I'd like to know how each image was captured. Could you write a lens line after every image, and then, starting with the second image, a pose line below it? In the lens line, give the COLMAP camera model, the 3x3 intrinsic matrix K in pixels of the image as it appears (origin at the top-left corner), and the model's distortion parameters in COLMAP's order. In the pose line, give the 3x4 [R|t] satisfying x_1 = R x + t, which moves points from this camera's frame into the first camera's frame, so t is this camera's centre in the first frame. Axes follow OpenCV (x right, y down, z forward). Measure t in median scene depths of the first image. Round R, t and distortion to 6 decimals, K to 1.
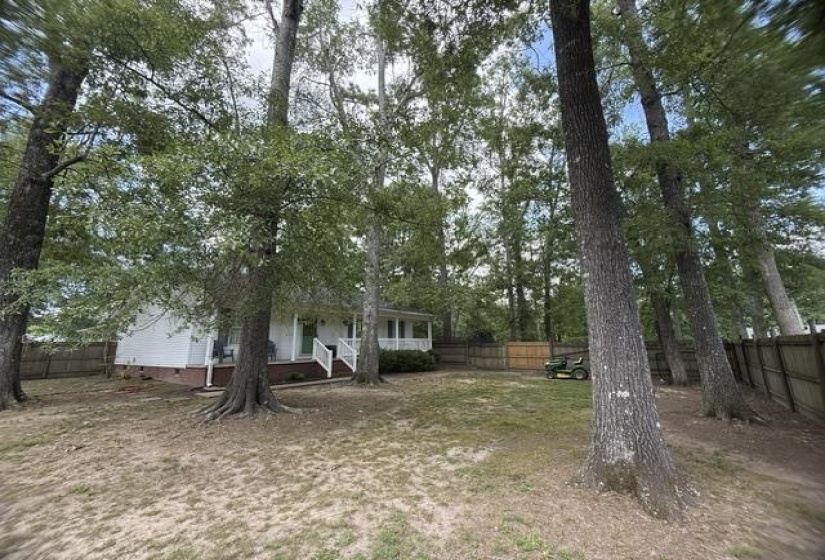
lens RADIAL K [[333.4, 0, 414.7], [0, 333.4, 283.9], [0, 0, 1]] dist [-0.001630, -0.000102]
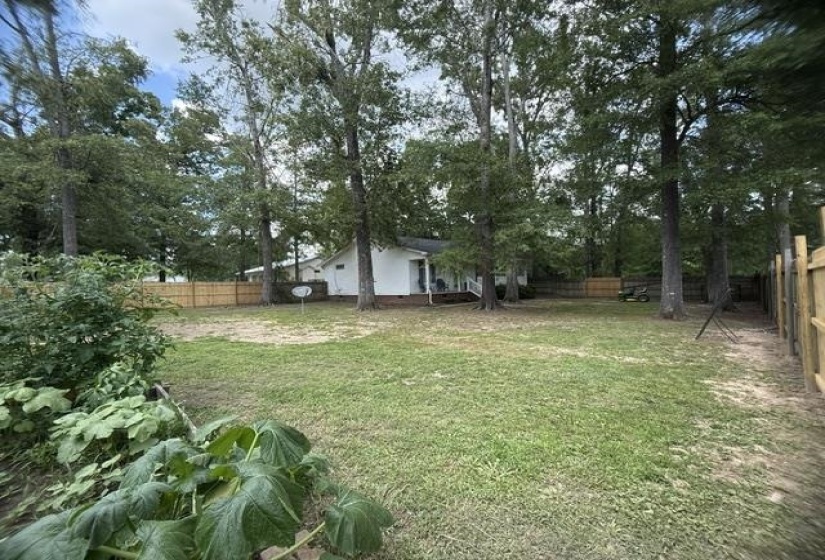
lens RADIAL K [[328.5, 0, 416.5], [0, 328.5, 290.2], [0, 0, 1]] dist [-0.004656, -0.000180]
pose [[0.991466, -0.009229, -0.130038, -0.257433], [0.035253, 0.979307, 0.199285, -0.075863], [0.125508, -0.202168, 0.971275, -0.433956]]
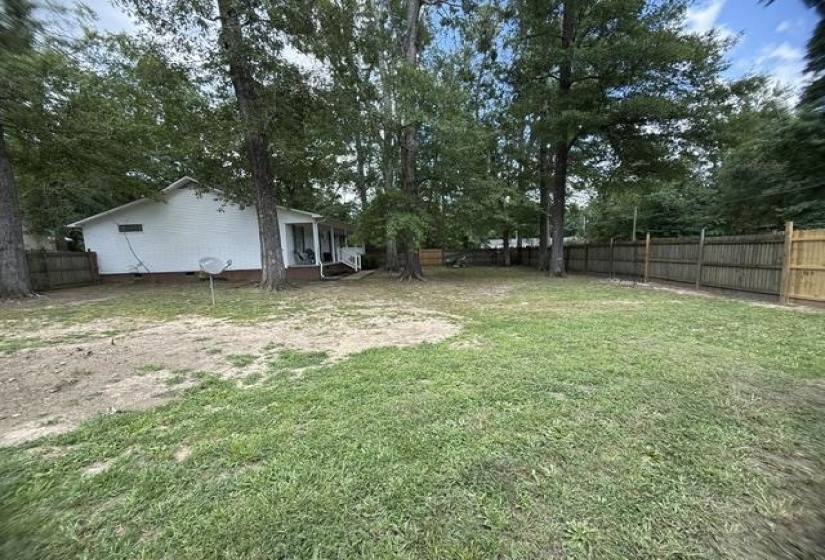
lens RADIAL K [[328.5, 0, 416.5], [0, 328.5, 290.2], [0, 0, 1]] dist [-0.004656, -0.000180]
pose [[0.827711, -0.077462, 0.555783, -0.623566], [-0.086569, 0.960944, 0.262856, -0.044575], [-0.554437, -0.265683, 0.788677, -0.266121]]
